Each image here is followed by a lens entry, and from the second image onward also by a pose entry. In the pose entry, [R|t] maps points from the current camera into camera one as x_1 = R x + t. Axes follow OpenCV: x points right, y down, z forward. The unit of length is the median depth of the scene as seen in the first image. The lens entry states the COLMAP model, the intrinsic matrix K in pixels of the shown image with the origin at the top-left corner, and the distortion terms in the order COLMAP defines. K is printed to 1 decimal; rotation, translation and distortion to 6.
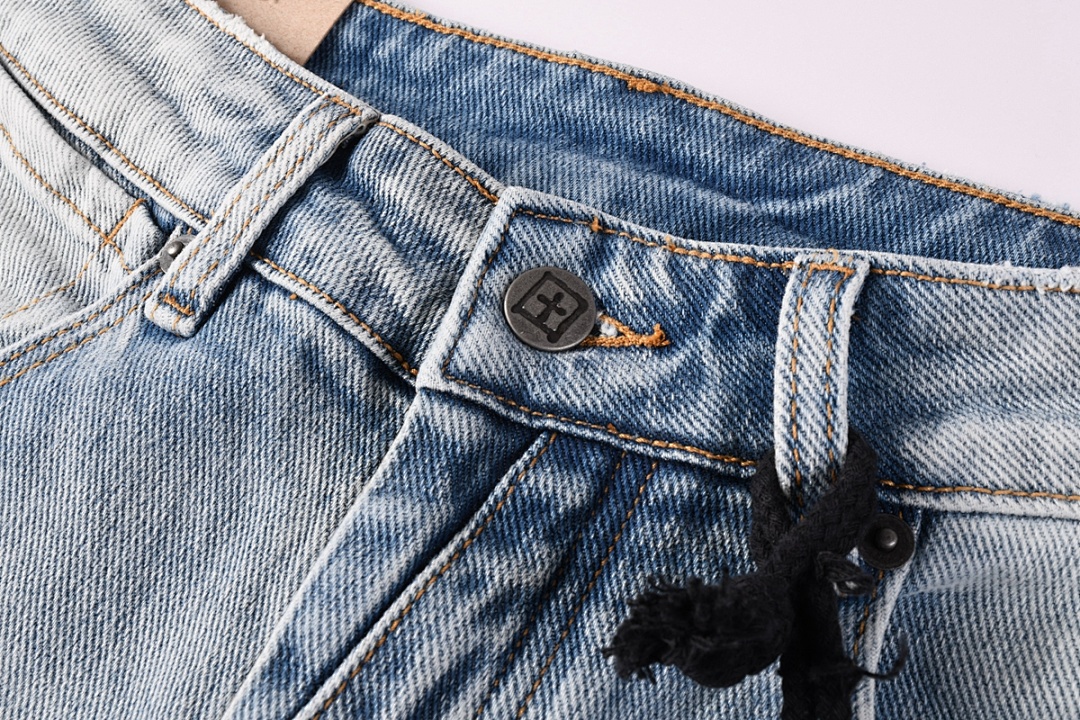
lens RADIAL K [[1318.4, 0, 540.0], [0, 1318.4, 360.0], [0, 0, 1]] dist [-0.002122, -0.011598]
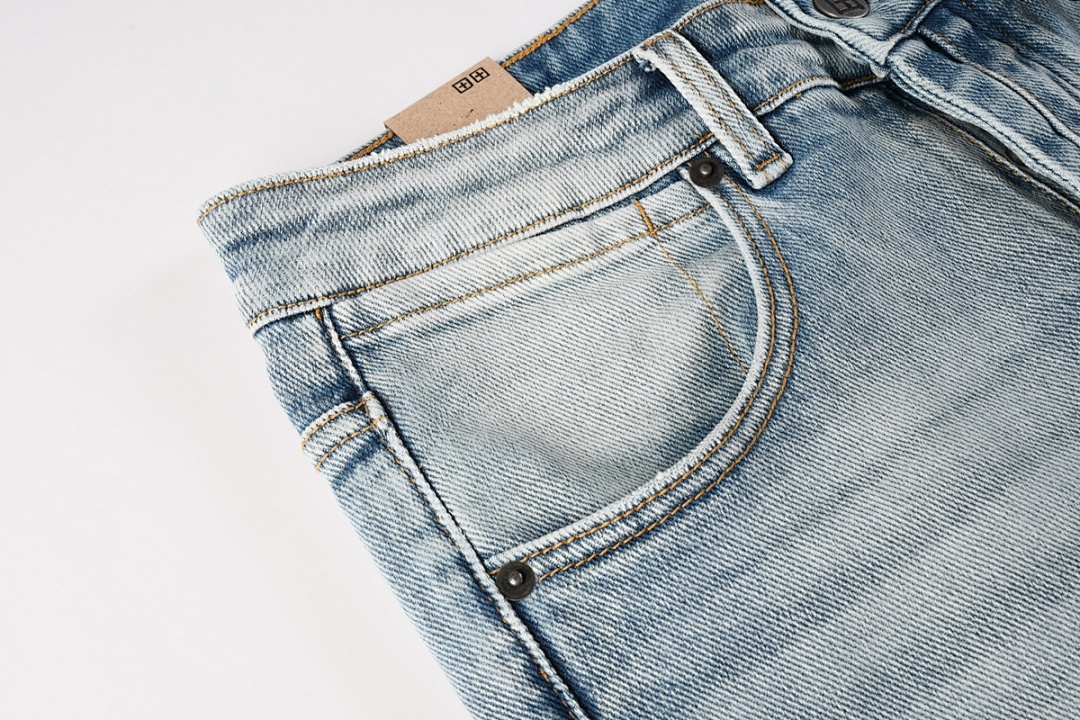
lens RADIAL K [[1318.4, 0, 540.0], [0, 1318.4, 360.0], [0, 0, 1]] dist [-0.002122, -0.011598]
pose [[0.340044, -0.722743, 0.601675, -1.515497], [0.812620, 0.547836, 0.198808, -0.453208], [-0.473306, 0.421330, 0.773603, 0.080658]]
